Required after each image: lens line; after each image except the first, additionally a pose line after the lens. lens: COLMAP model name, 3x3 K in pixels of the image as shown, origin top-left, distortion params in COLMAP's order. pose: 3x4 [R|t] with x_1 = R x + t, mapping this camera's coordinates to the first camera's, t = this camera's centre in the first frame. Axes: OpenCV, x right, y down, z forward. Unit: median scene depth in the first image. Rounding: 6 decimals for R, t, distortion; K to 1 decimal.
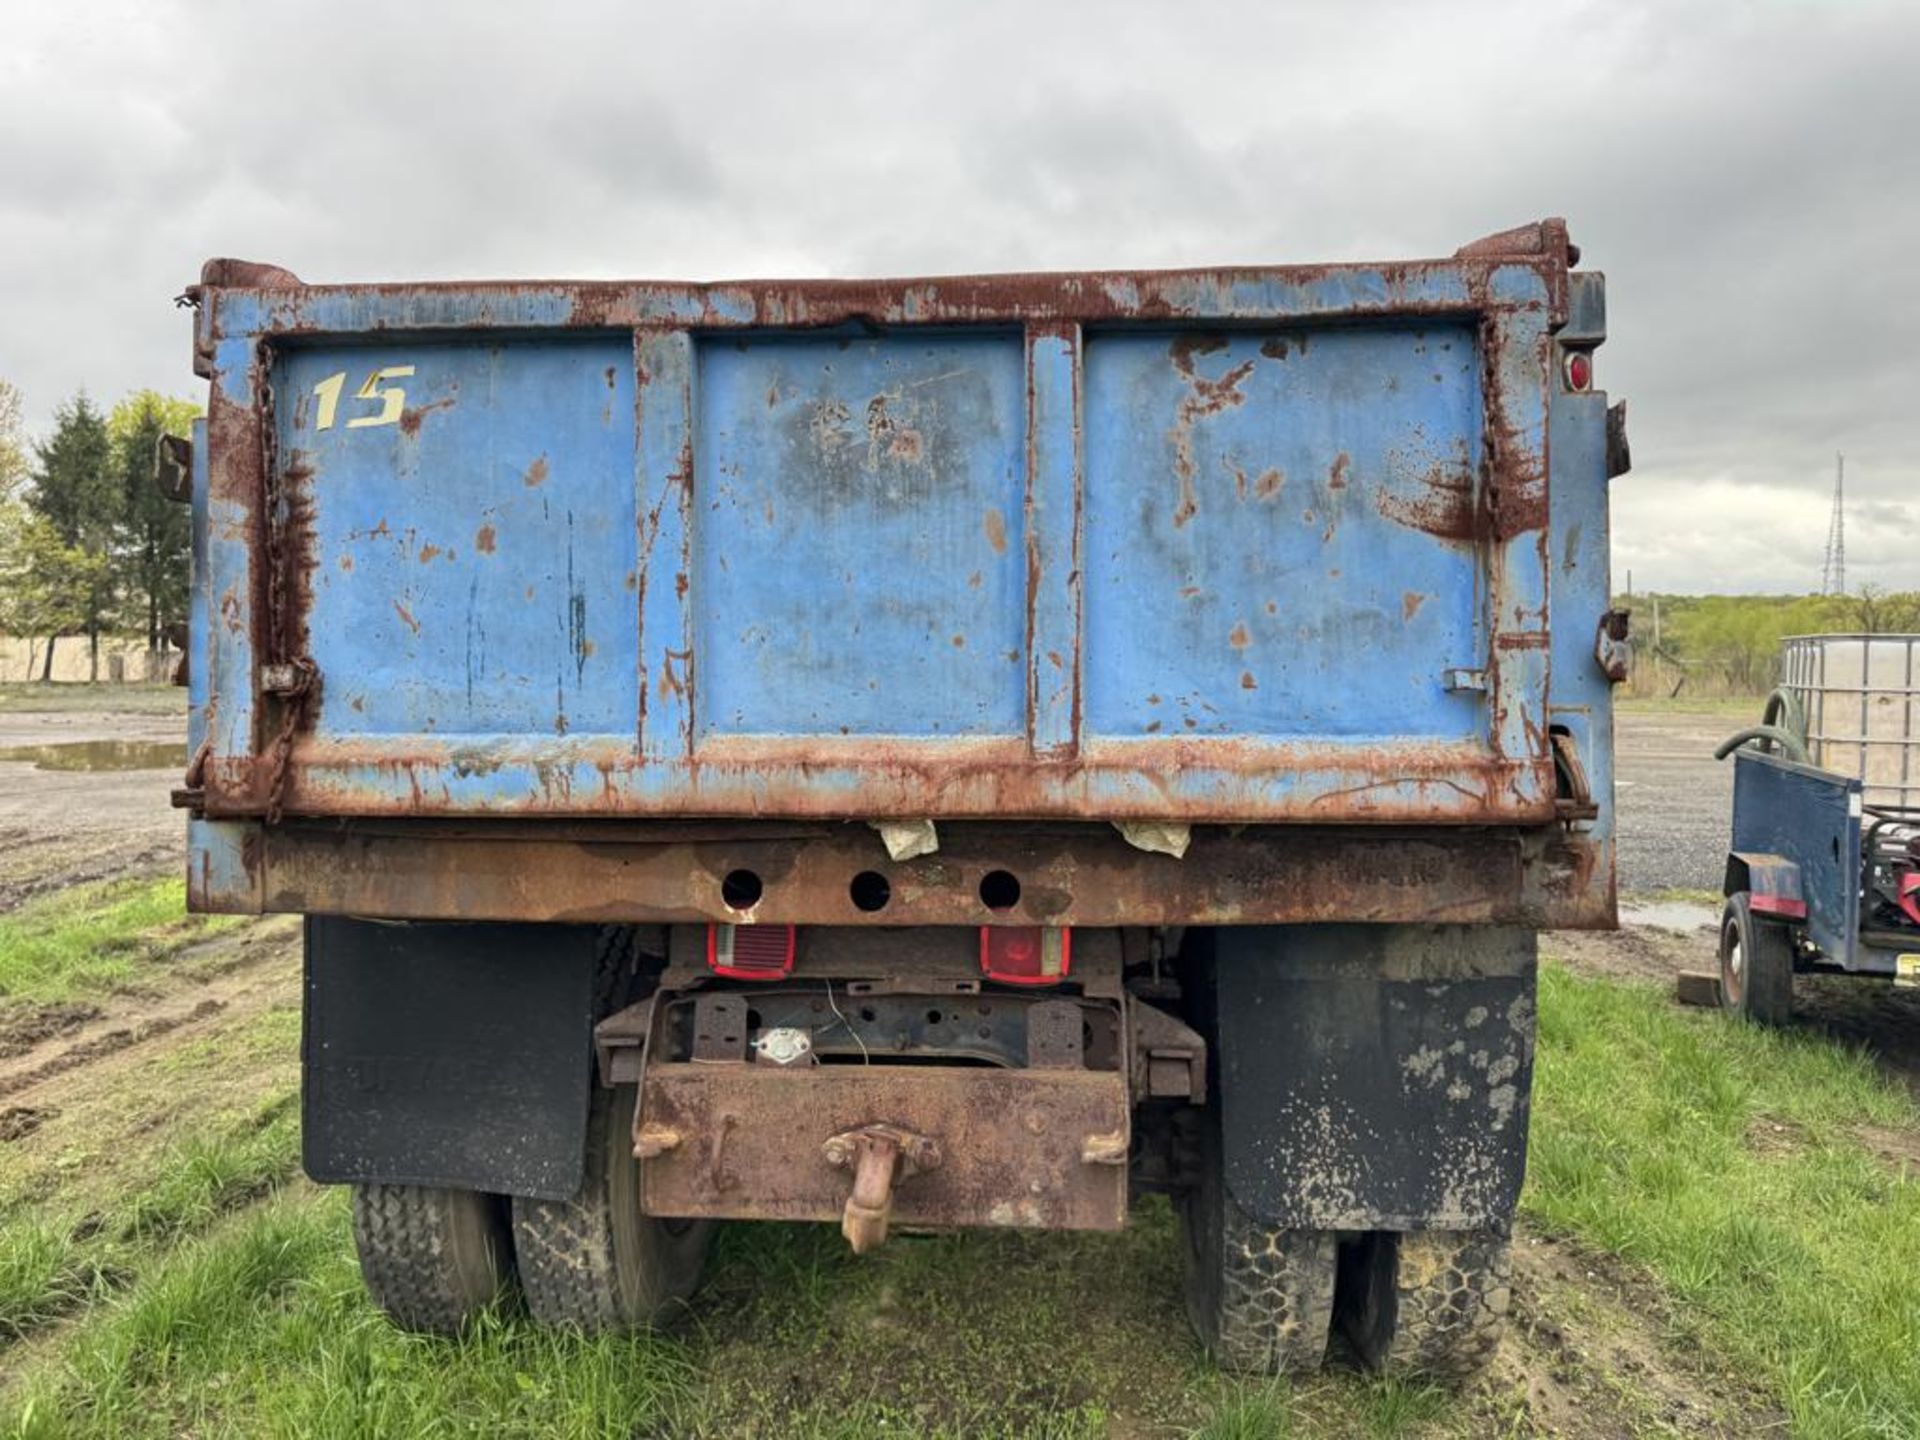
lens RADIAL K [[1346.3, 0, 968.8], [0, 1346.3, 694.5], [0, 0, 1]] dist [0.070782, -0.084742]
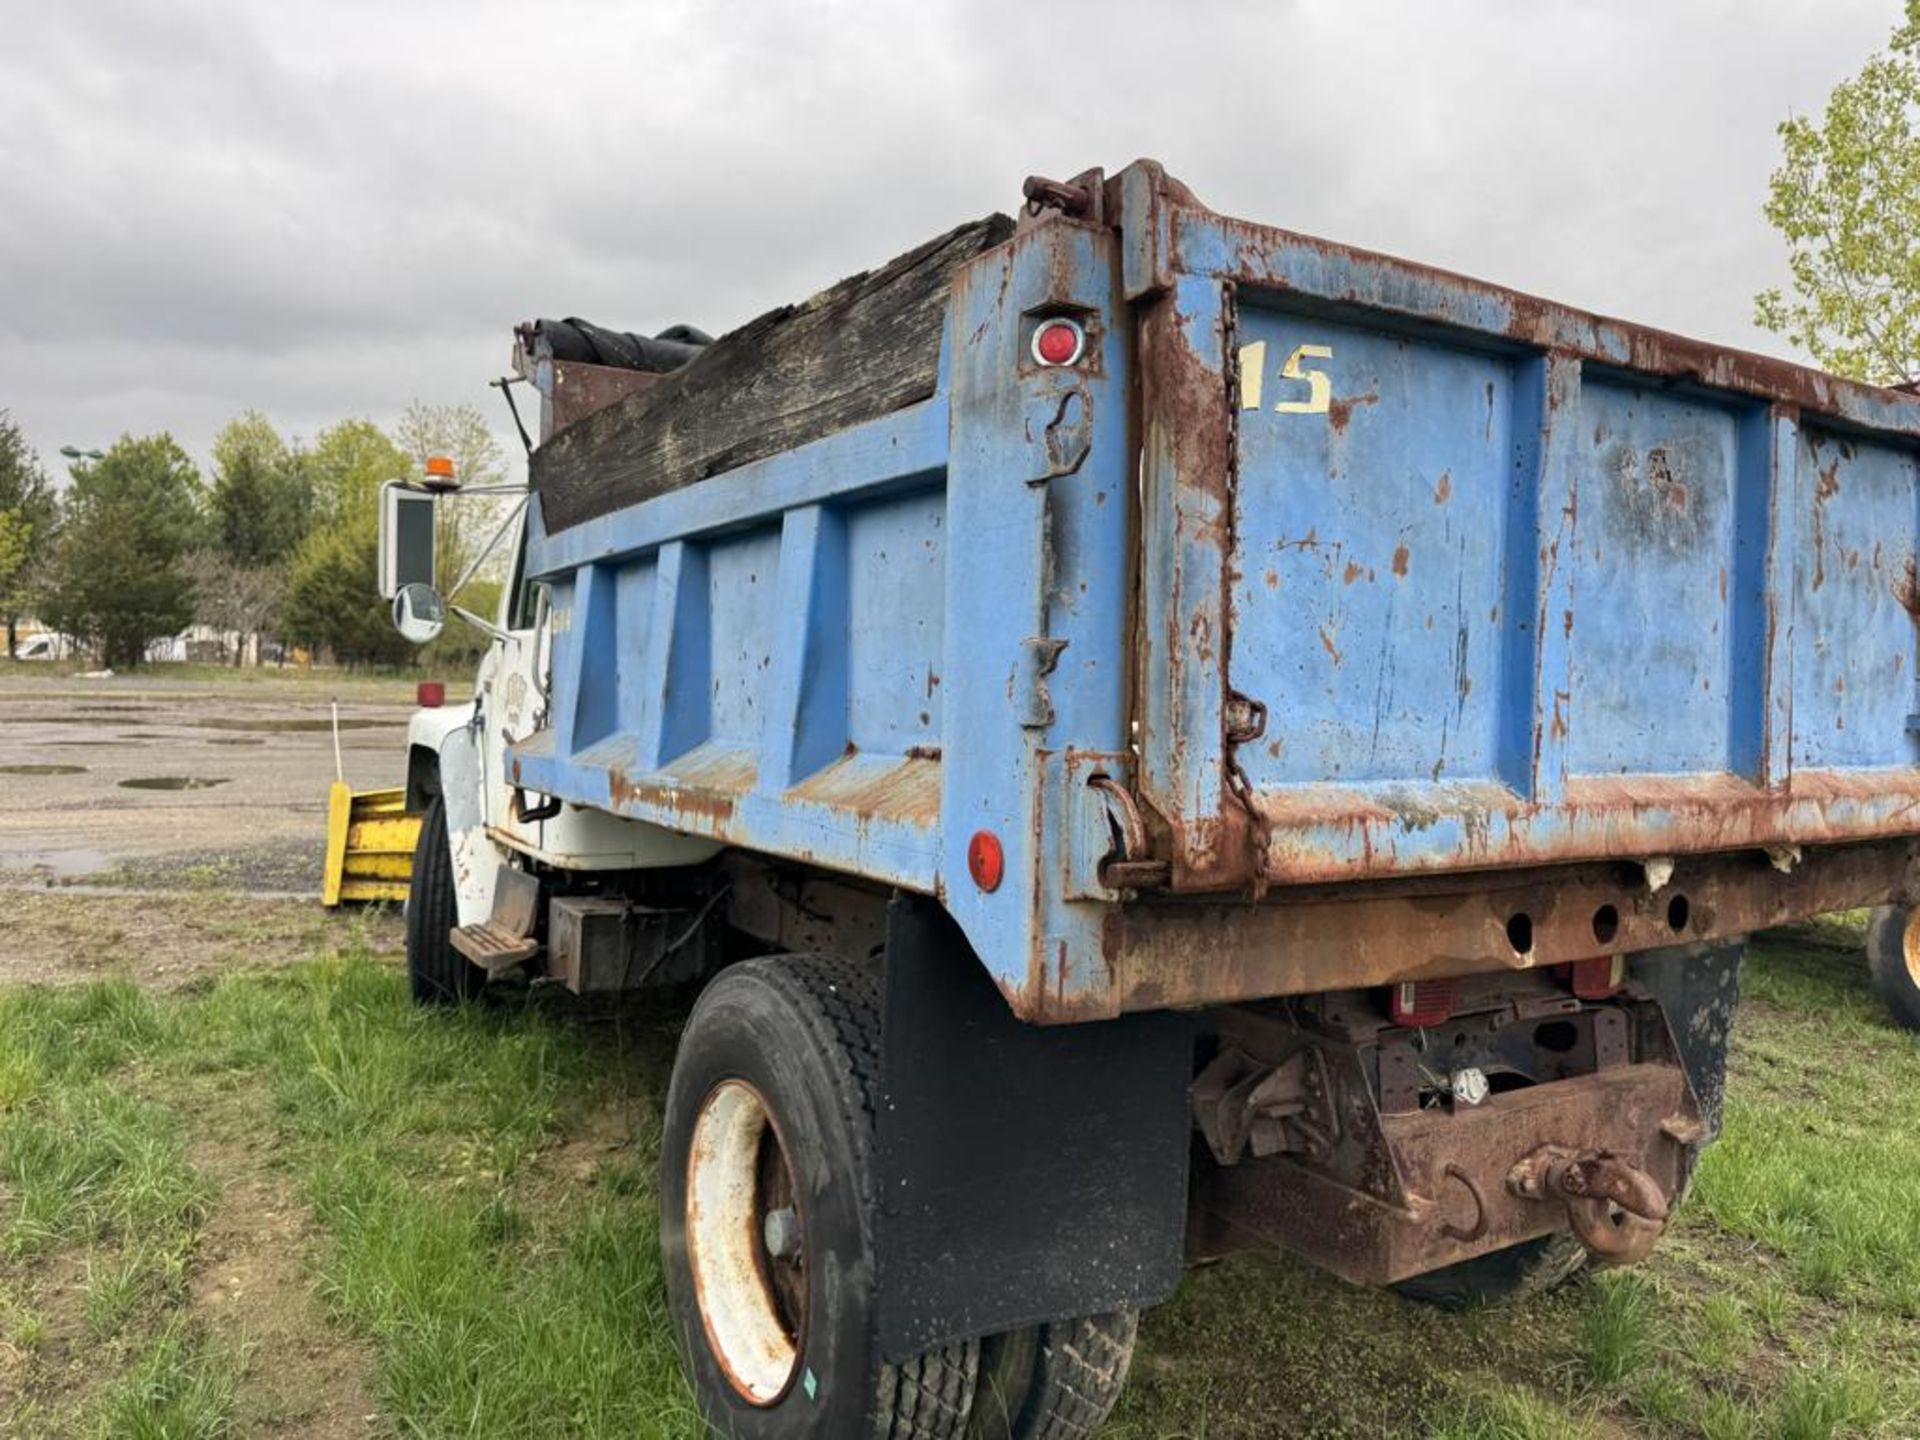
lens RADIAL K [[1346.3, 0, 956.3], [0, 1346.3, 714.1], [0, 0, 1]] dist [0.070782, -0.084742]
pose [[0.806104, 0.002522, 0.591769, -1.111203], [-0.018582, 0.999606, 0.021052, -0.028021], [-0.591482, -0.027967, 0.805833, 0.461088]]
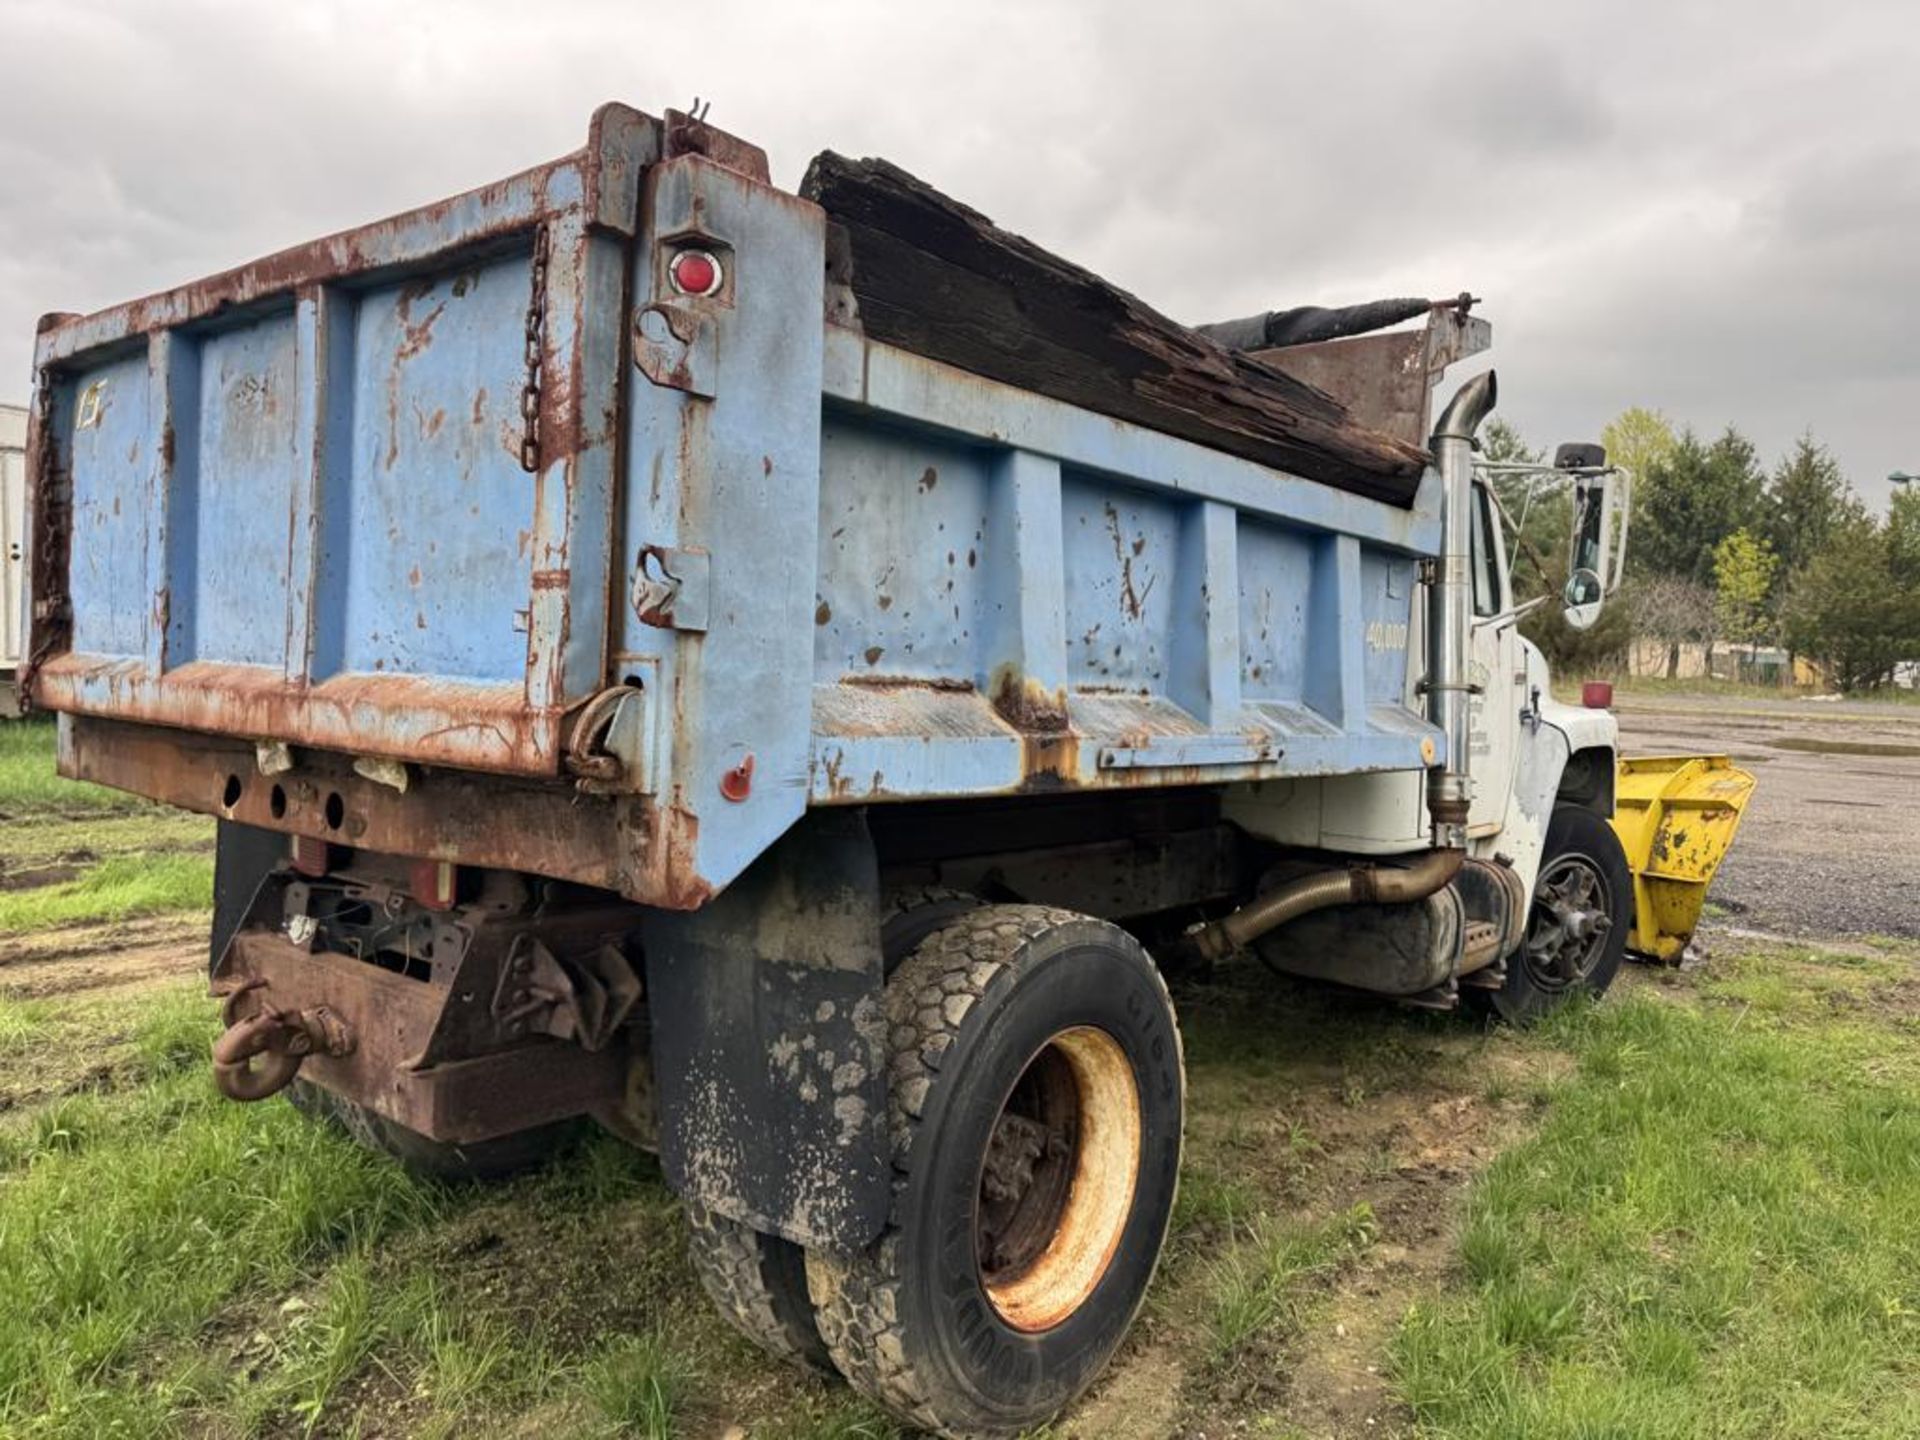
lens RADIAL K [[1346.3, 0, 973.2], [0, 1346.3, 703.0], [0, 0, 1]] dist [0.070782, -0.084742]
pose [[0.828527, 0.048141, -0.557876, 1.076838], [-0.038281, 0.998836, 0.029340, 0.005610], [0.558639, -0.002953, 0.829406, 0.370165]]
